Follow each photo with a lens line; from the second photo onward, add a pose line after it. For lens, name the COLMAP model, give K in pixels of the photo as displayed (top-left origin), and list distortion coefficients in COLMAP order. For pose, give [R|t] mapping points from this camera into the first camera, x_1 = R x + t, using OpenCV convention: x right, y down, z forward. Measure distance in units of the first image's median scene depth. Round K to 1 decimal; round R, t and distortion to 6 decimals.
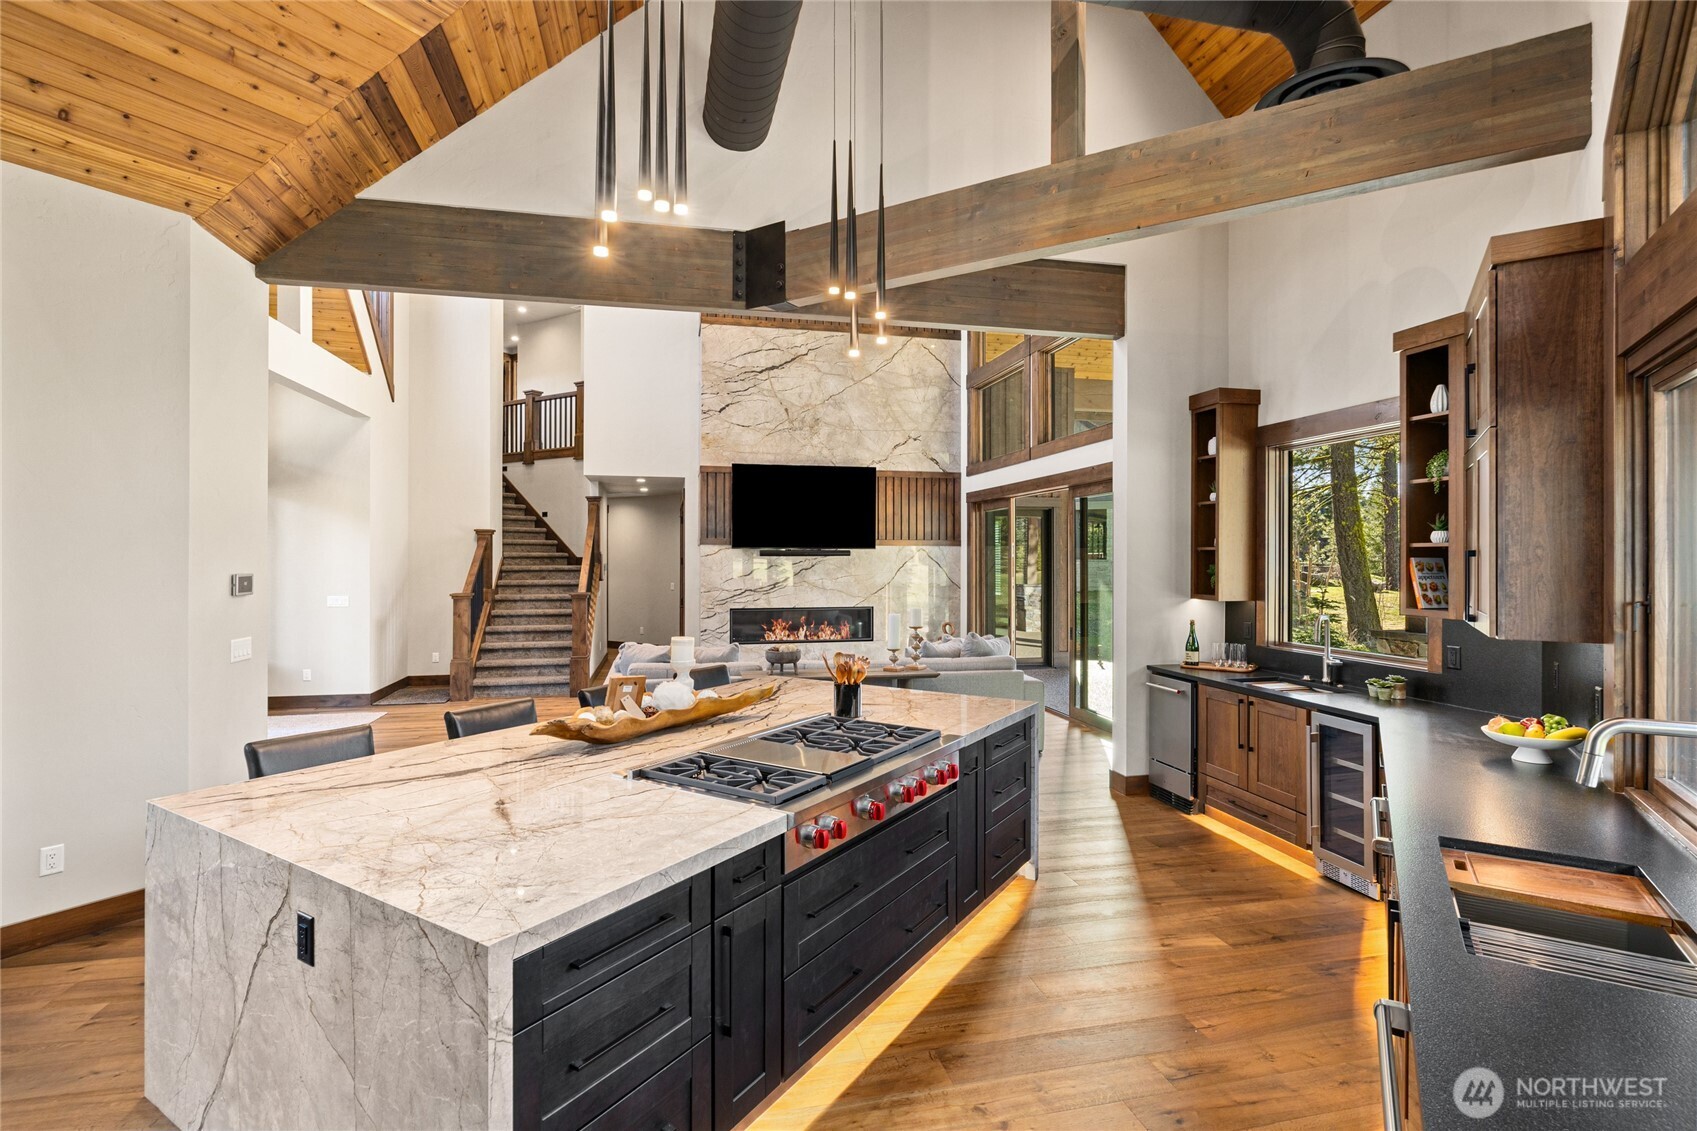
lens RADIAL K [[813.0, 0, 845.1], [0, 813.0, 554.6], [0, 0, 1]] dist [-0.004319, 0.000790]
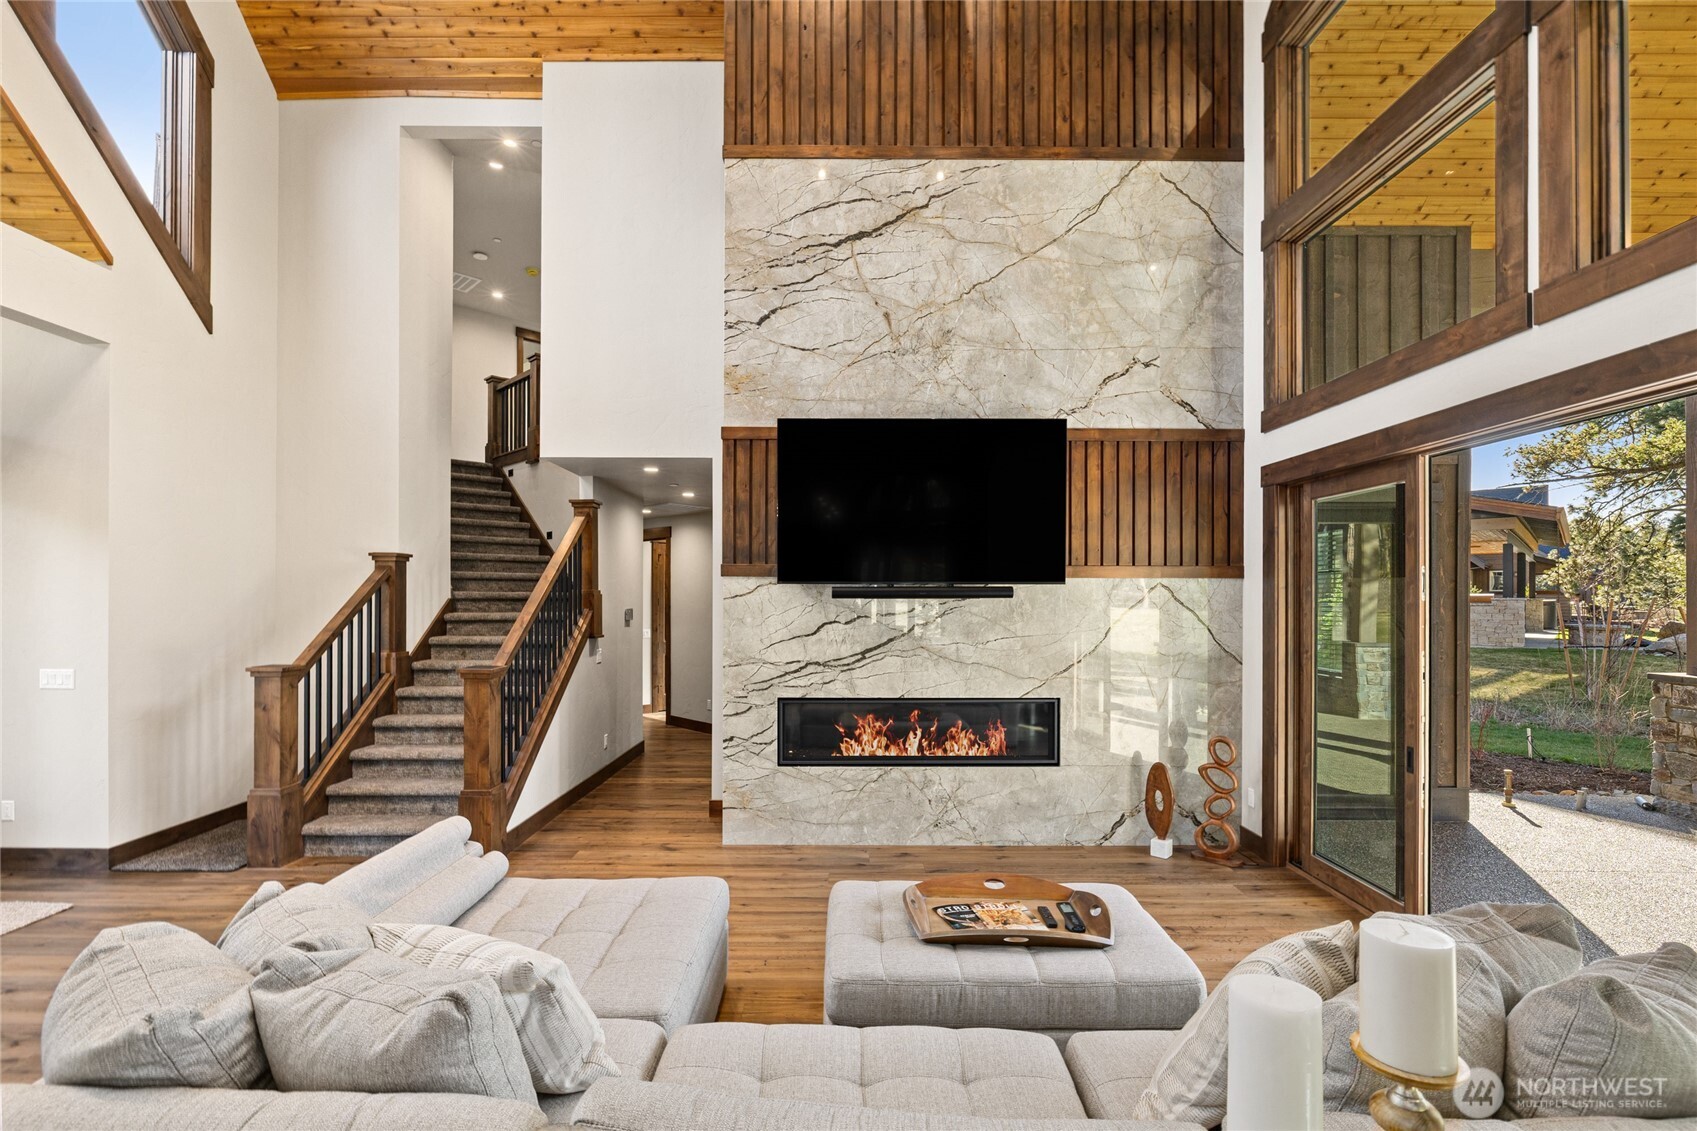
lens RADIAL K [[770.5, 0, 845.8], [0, 770.5, 599.2], [0, 0, 1]] dist [-0.005597, 0.000050]
pose [[0.974741, 0.001637, -0.223333, 0.012051], [-0.000633, 0.999989, 0.004565, 0.000308], [0.223338, -0.004308, 0.974732, 0.514813]]
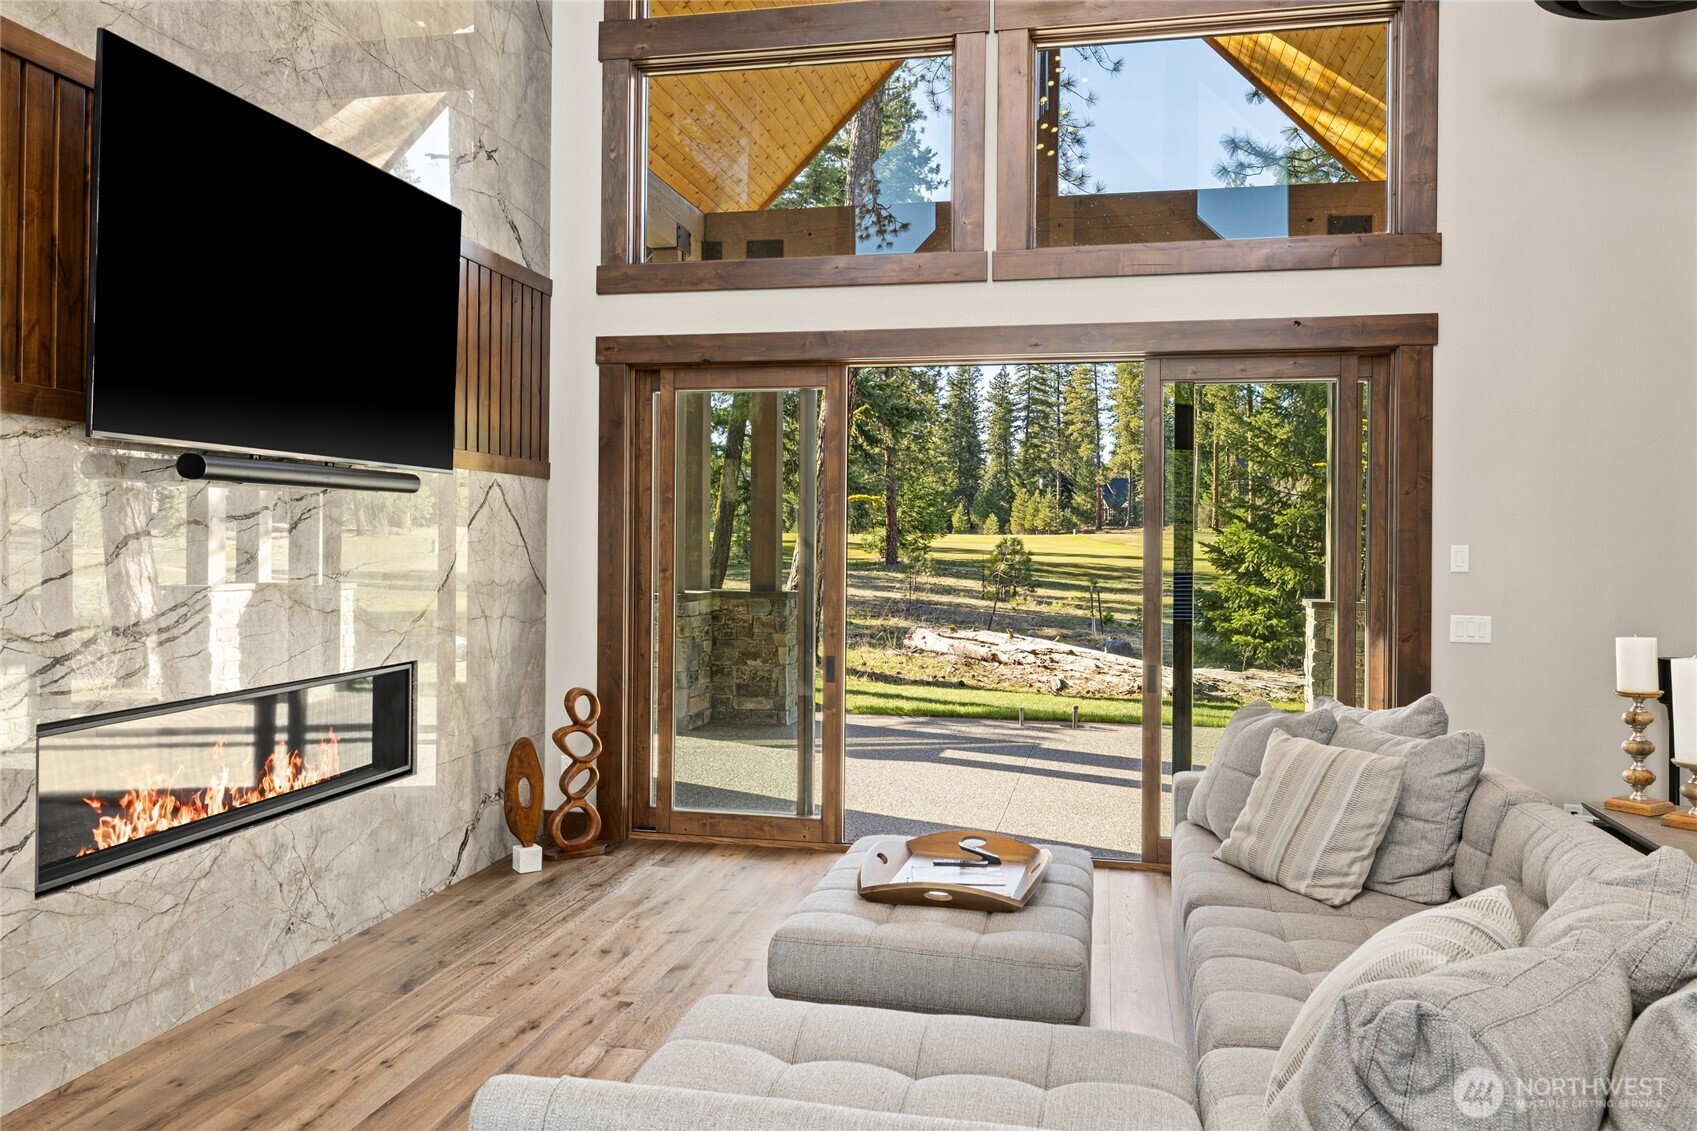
lens RADIAL K [[1284.8, 0, 856.6], [0, 1284.8, 533.8], [0, 0, 1]] dist [0.002828, -0.000734]
pose [[0.410649, 0.008066, 0.911758, -0.346312], [-0.007607, 0.999956, -0.005421, 0.017366], [-0.911762, -0.004710, 0.410692, 0.661536]]
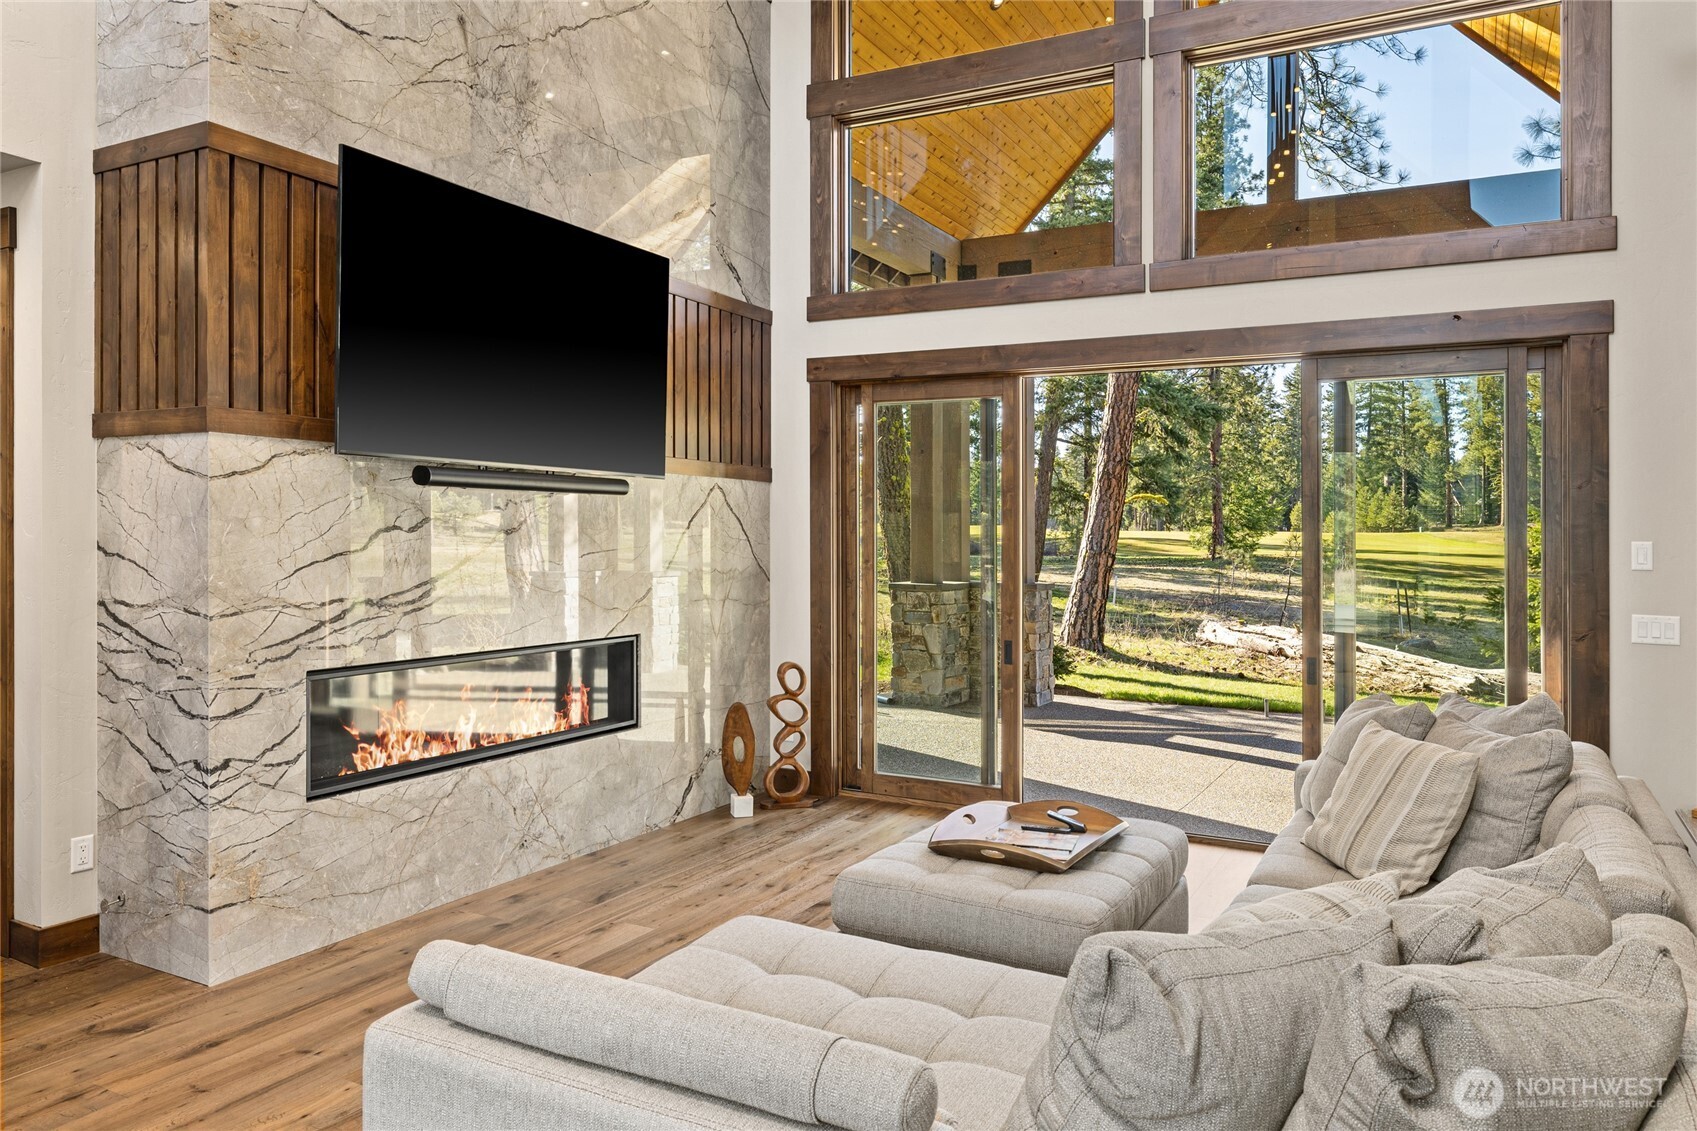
lens RADIAL K [[1184.2, 0, 844.8], [0, 1184.2, 534.4], [0, 0, 1]] dist [0.003109, -0.000226]
pose [[0.650795, 0.006621, 0.759225, -0.320734], [-0.010094, 0.999949, -0.000068, 0.017640], [-0.759187, -0.007619, 0.650828, 0.588860]]
